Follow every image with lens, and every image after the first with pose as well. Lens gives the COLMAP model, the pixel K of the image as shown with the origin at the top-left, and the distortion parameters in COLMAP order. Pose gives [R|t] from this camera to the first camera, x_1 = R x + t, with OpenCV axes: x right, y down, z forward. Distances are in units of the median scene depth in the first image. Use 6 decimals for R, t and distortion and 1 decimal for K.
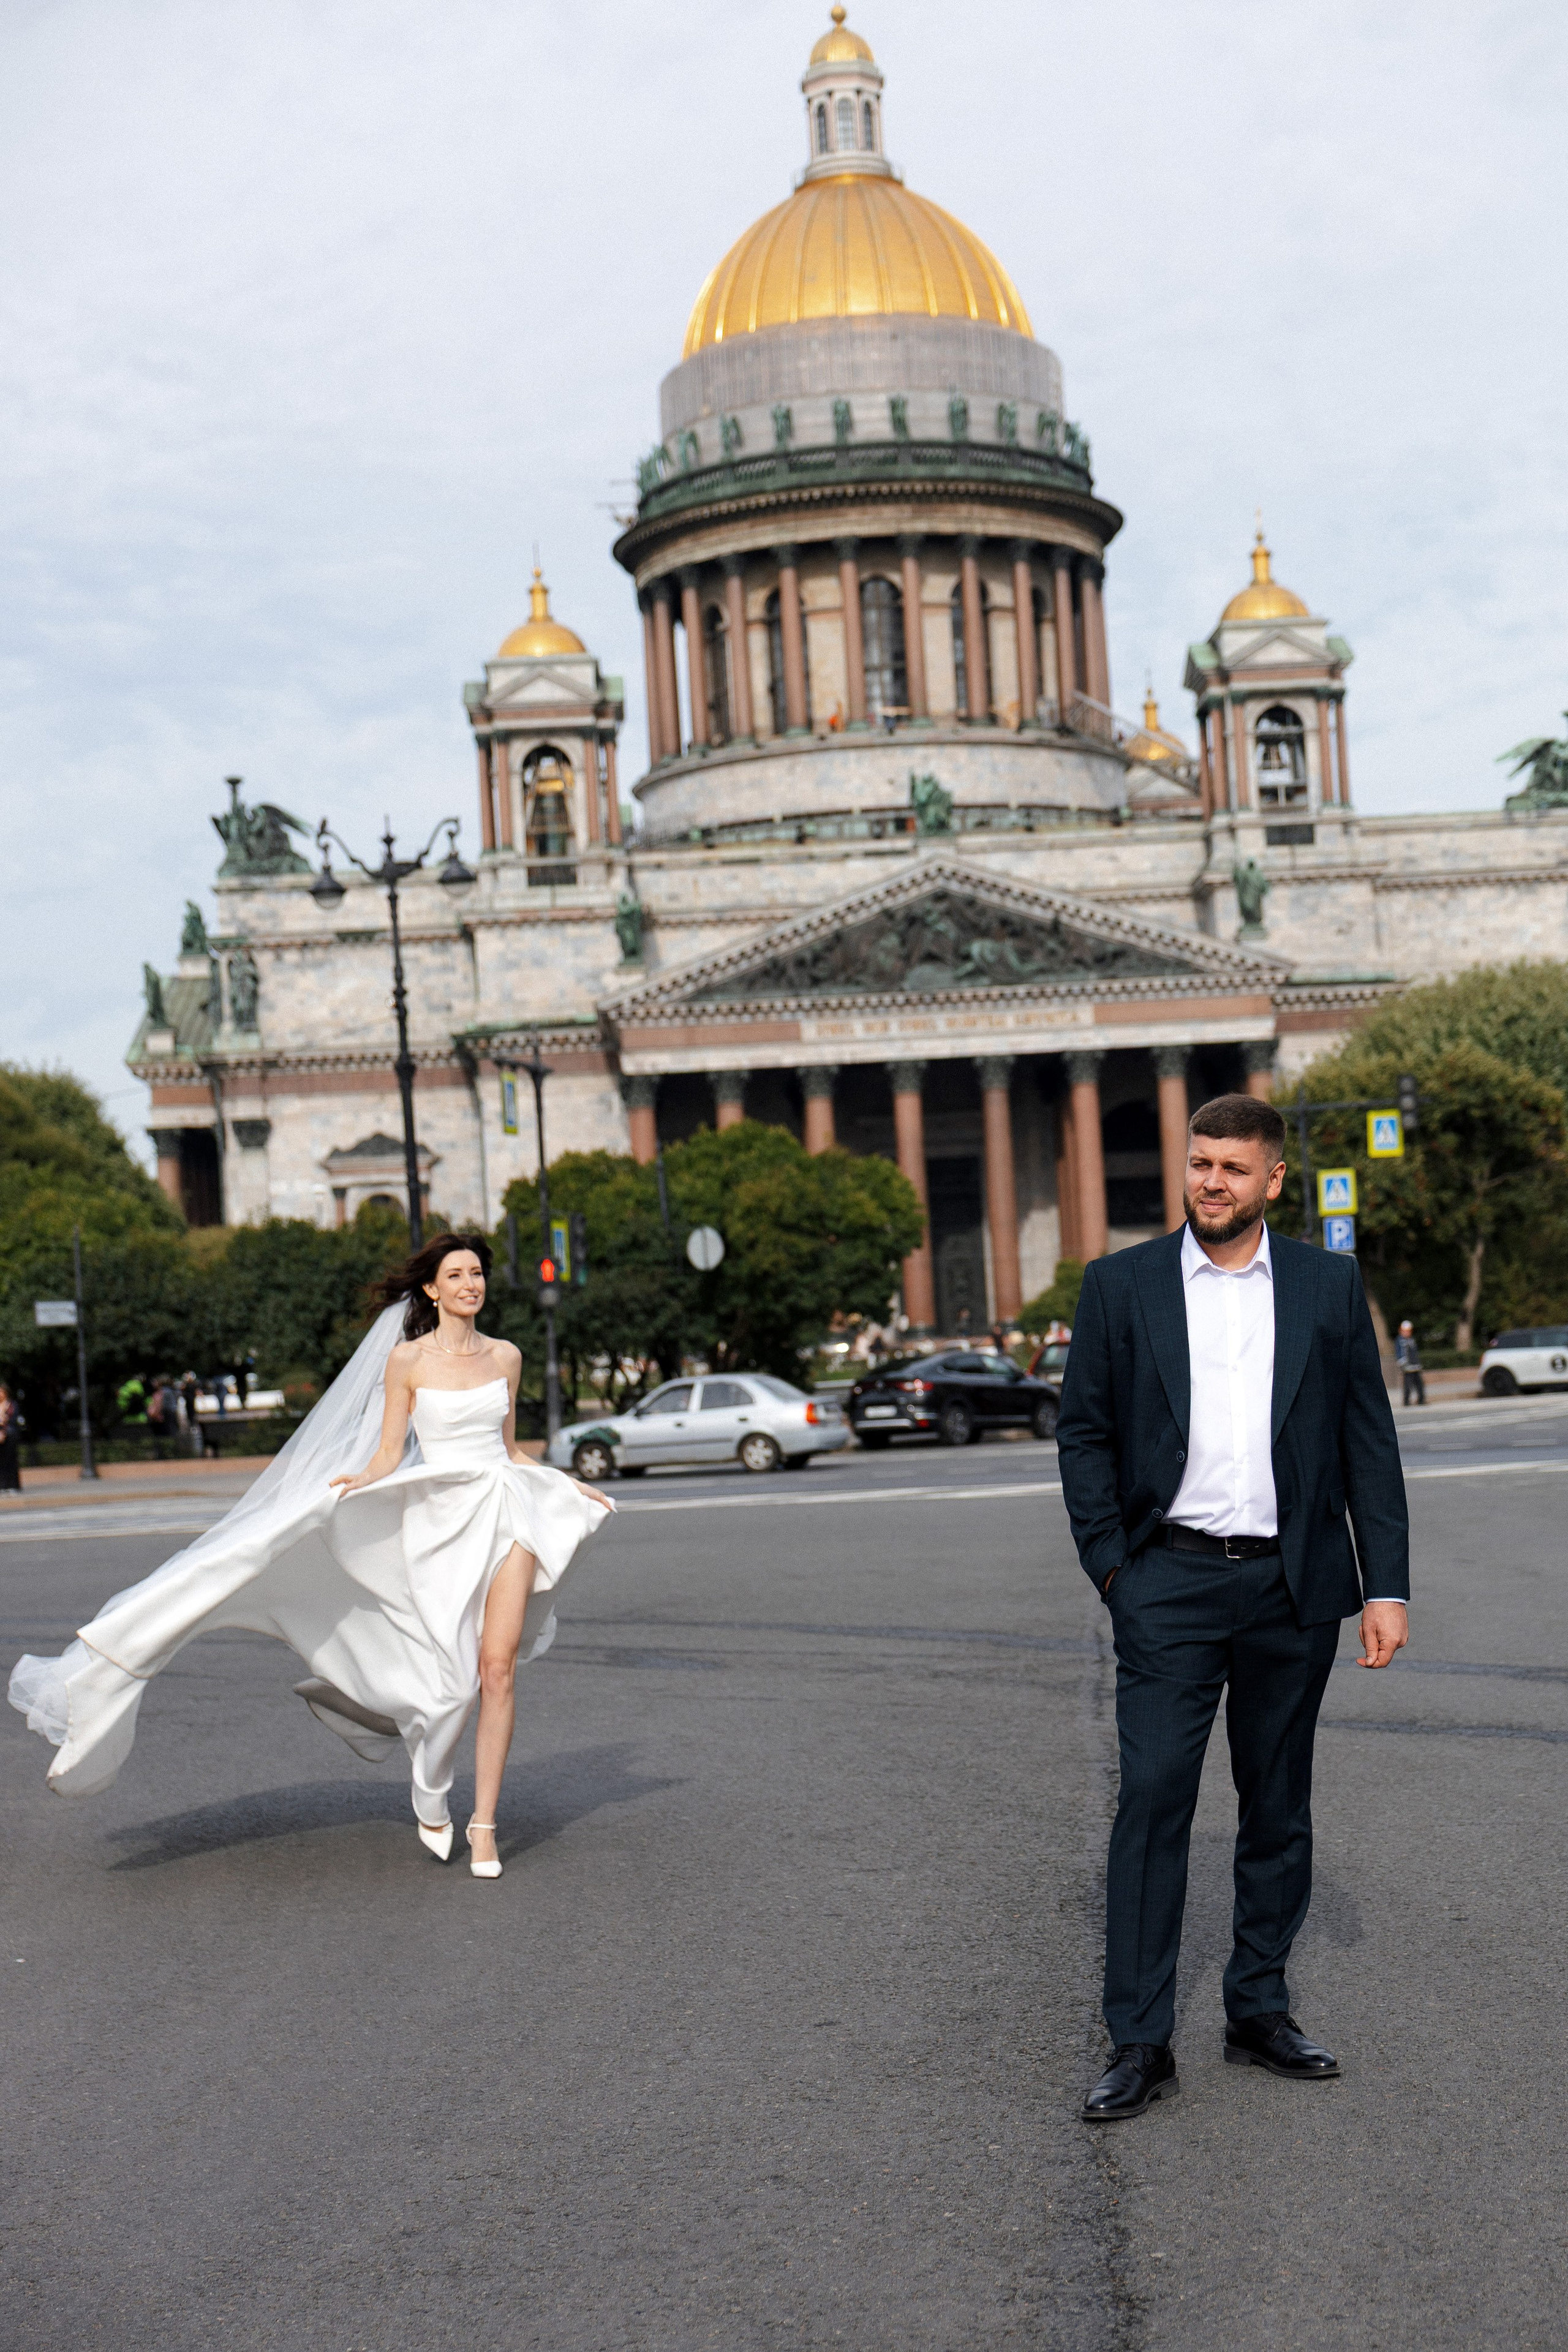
lens RADIAL K [[3828.6, 0, 825.8], [0, 3828.6, 1240.2], [0, 0, 1]] dist [0.125224, -0.716368]
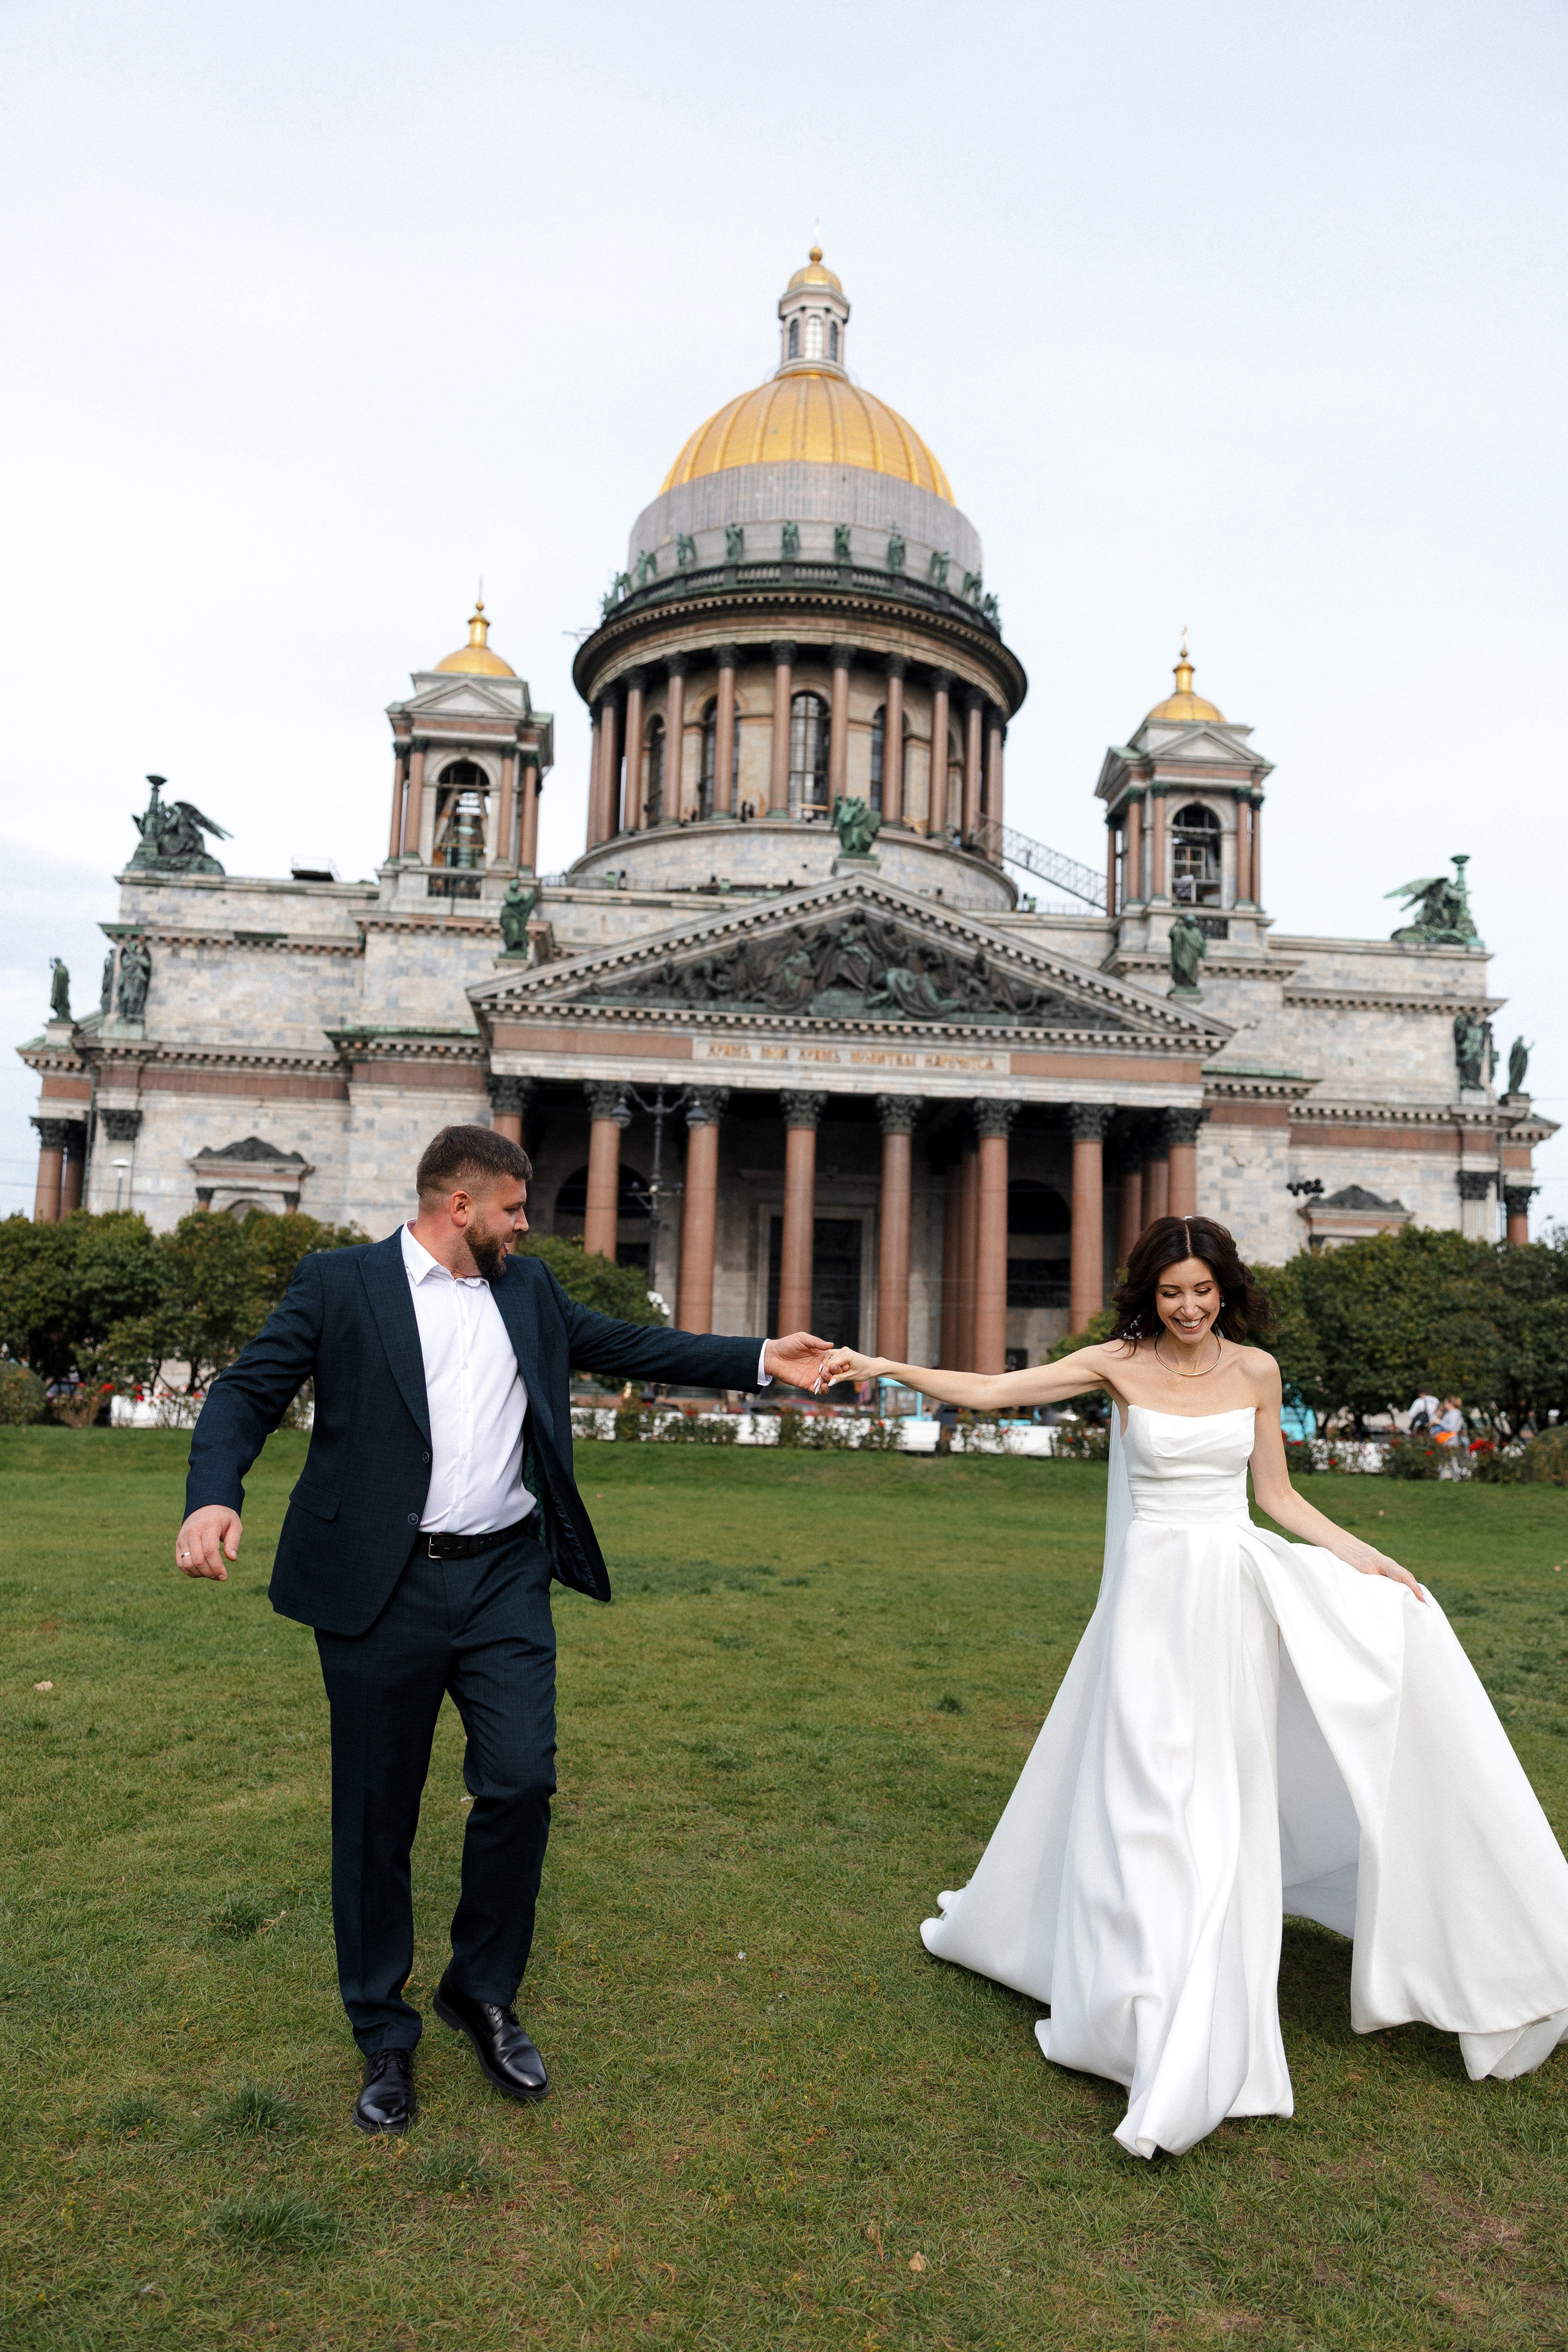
lens RADIAL K [[1836.8, 0, 790.2], [0, 1836.8, 1182.5], [0, 0, 1]] dist [0.013261, 0.005837]
pose [[0.994729, 0.097340, 0.032233, 0.005421], [-0.093925, 0.991092, -0.094421, 0.014858], [-0.041137, 0.090896, 0.995010, 0.528903]]
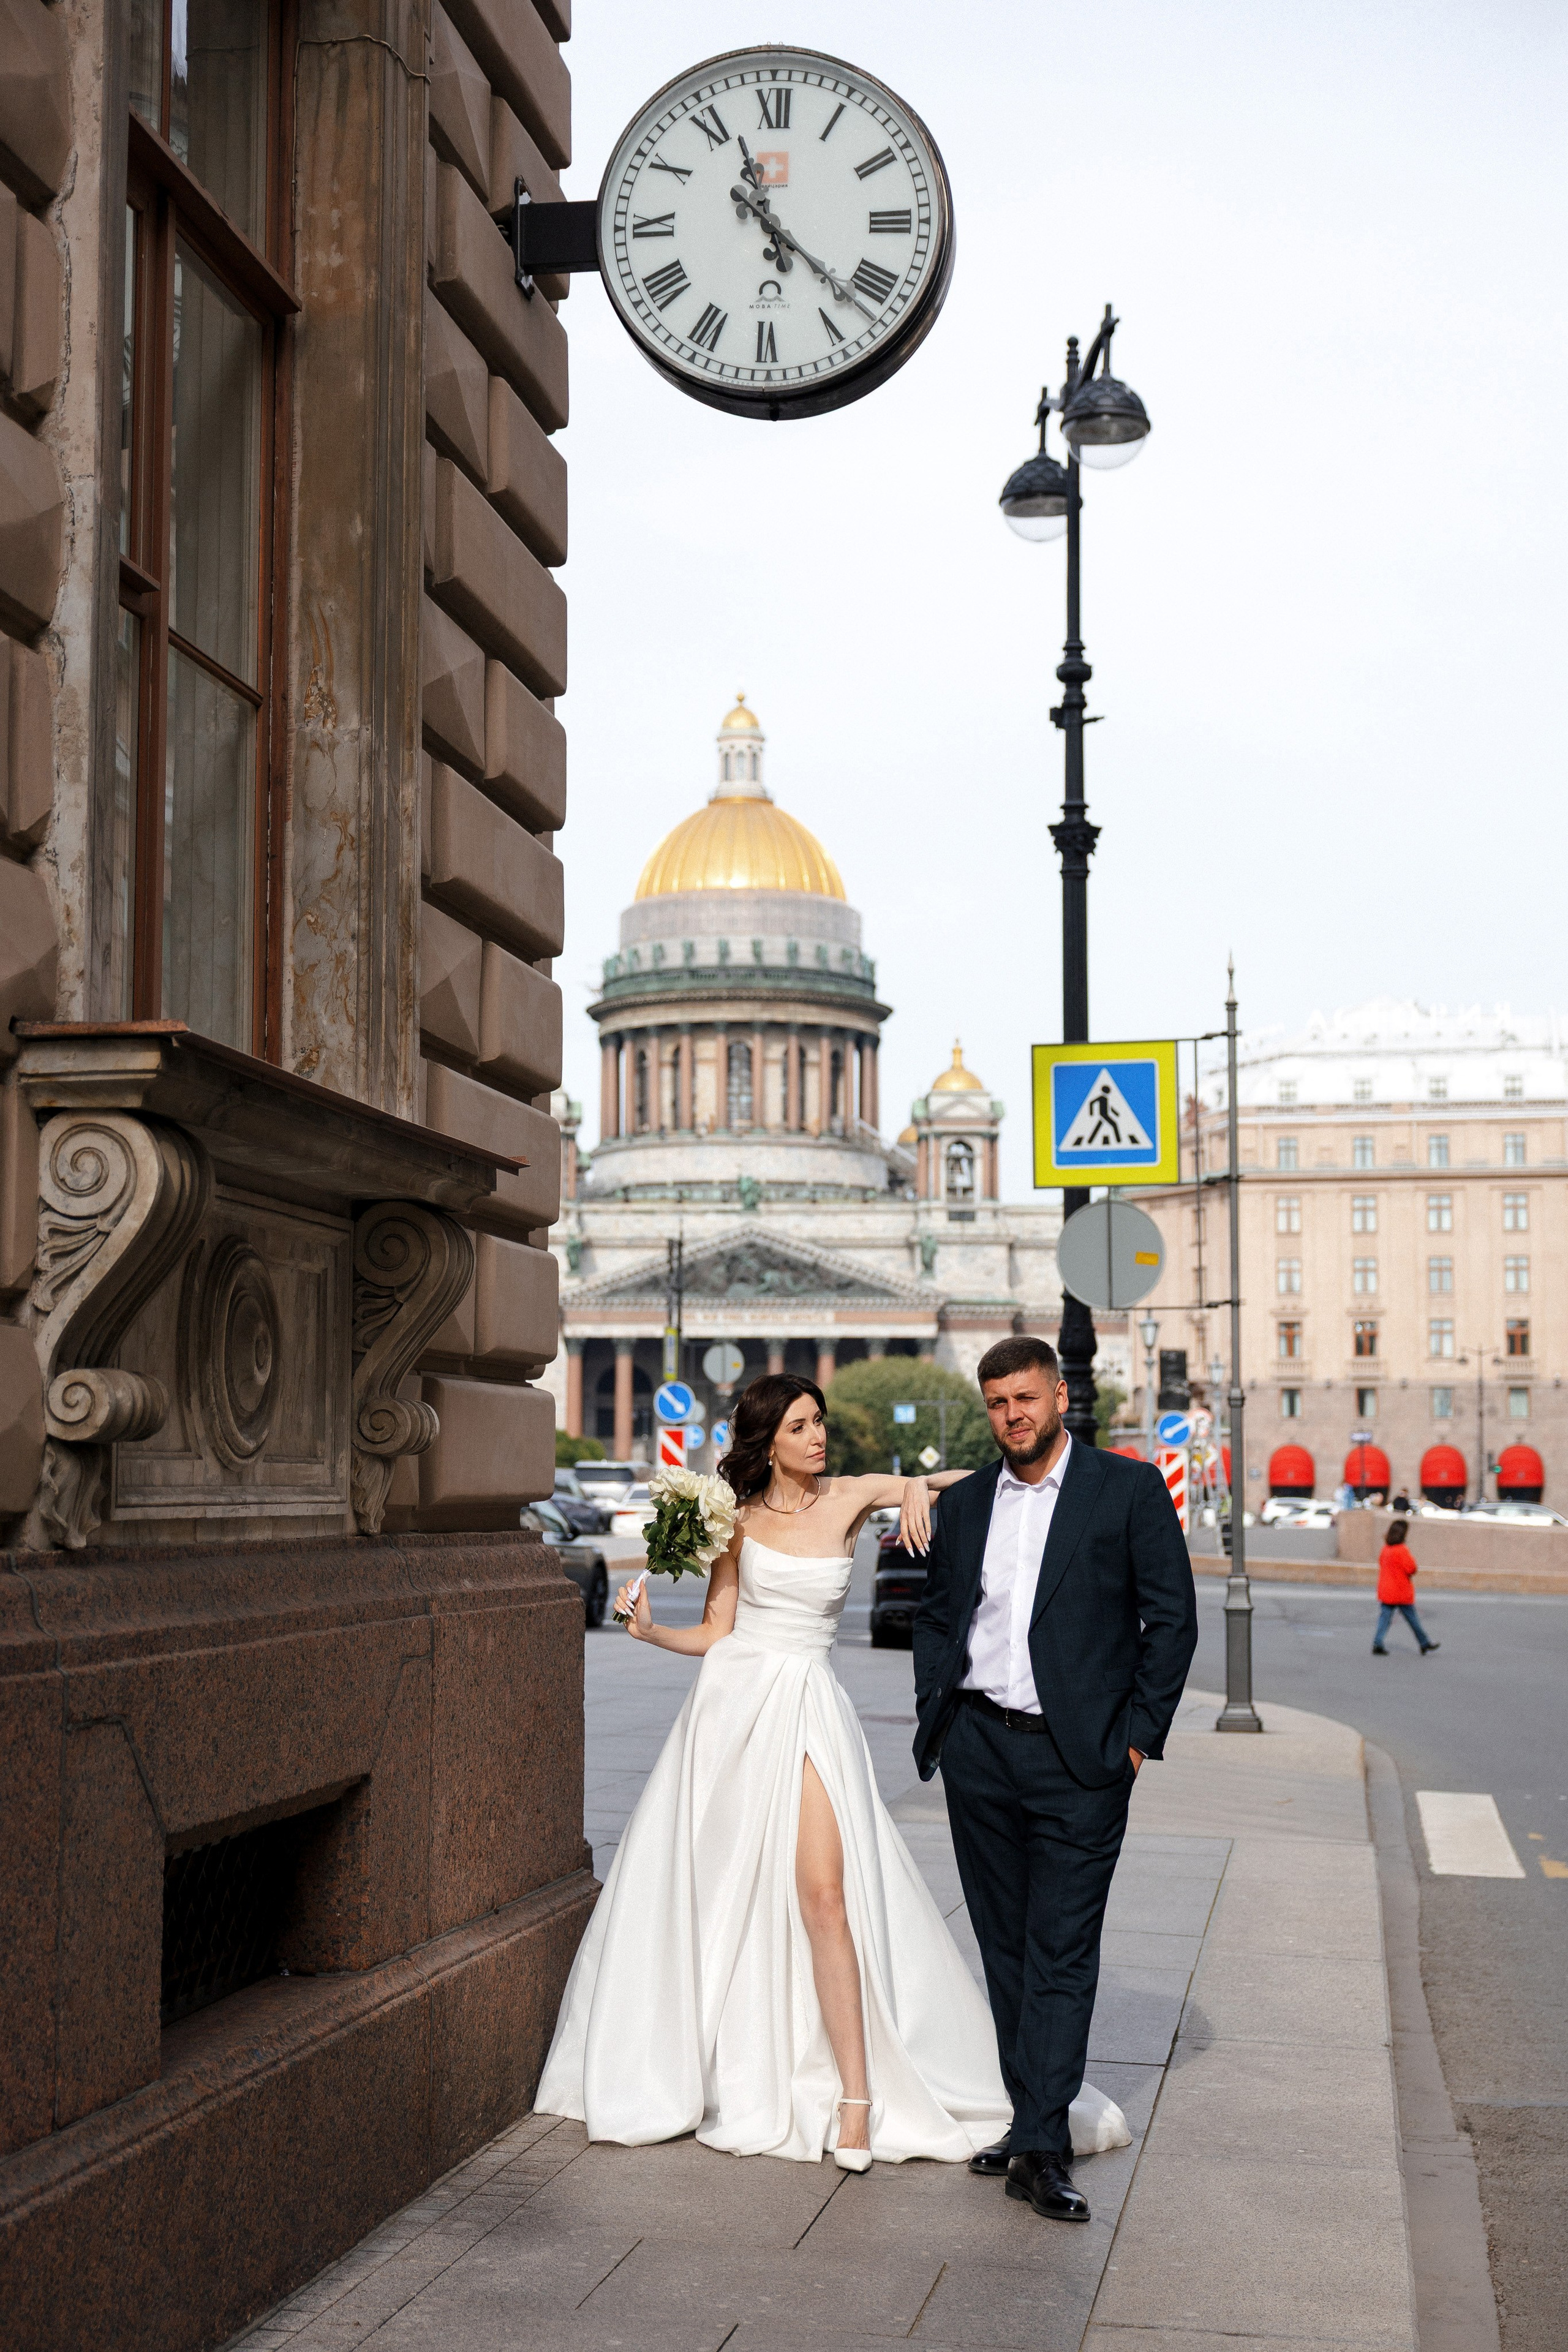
lens RADIAL K [[3699.8, 0, 728.9], [0, 3699.8, 1096.8], [0, 0, 1]] dist [-0.027953, -0.181402]
pose [[0.998037, 0.054913, -0.030117, 0.062797], [-0.057234, 0.994942, -0.082548, -0.015506], [0.025431, 0.084110, 0.996132, -0.653395]]
